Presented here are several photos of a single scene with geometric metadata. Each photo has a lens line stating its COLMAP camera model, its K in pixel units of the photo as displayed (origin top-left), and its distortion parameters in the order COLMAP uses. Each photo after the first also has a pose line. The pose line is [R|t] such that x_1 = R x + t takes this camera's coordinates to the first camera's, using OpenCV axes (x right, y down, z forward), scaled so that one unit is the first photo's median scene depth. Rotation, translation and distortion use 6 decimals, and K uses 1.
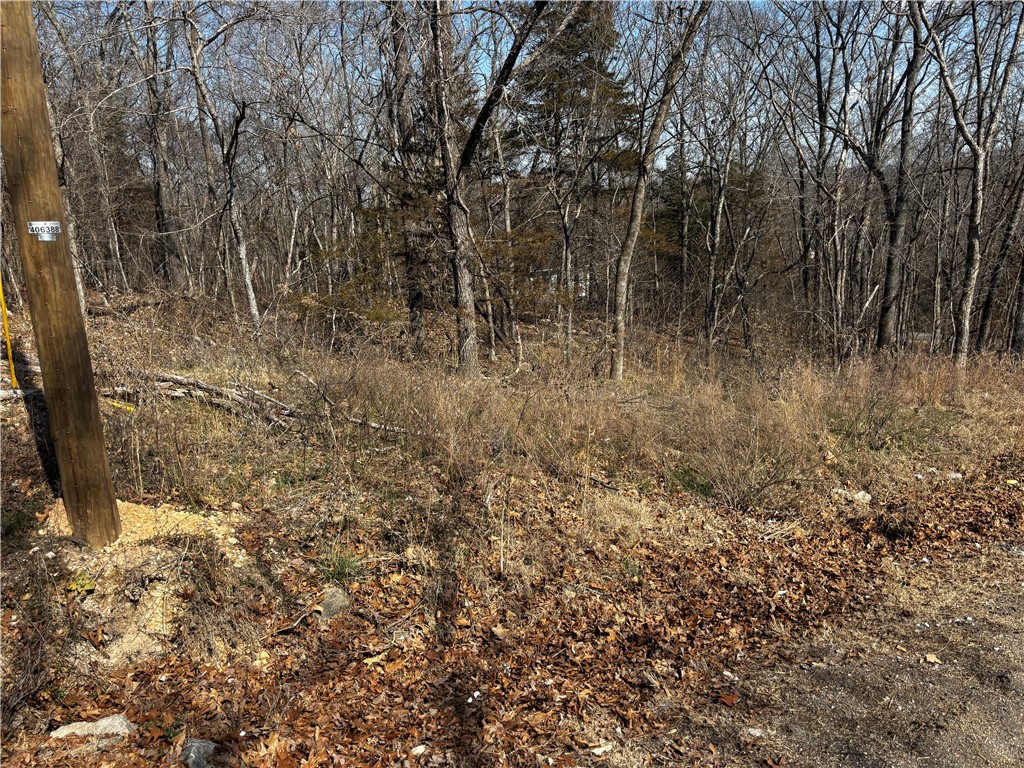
lens RADIAL K [[775.6, 0, 509.4], [0, 775.6, 387.6], [0, 0, 1]] dist [0.006235, -0.013985]
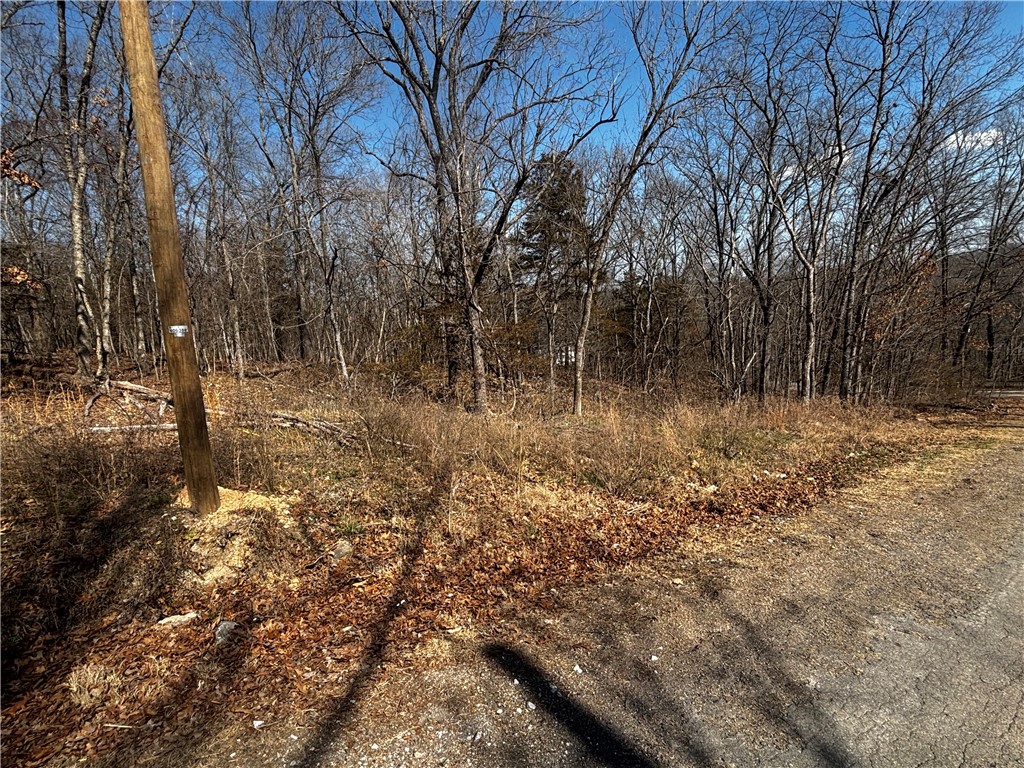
lens RADIAL K [[506.4, 0, 514.7], [0, 506.4, 381.3], [0, 0, 1]] dist [-0.012407, -0.003862]
pose [[0.999172, -0.009729, -0.039498, 0.172642], [0.006580, 0.996845, -0.079100, 0.005654], [0.040142, 0.078775, 0.996084, -0.081559]]
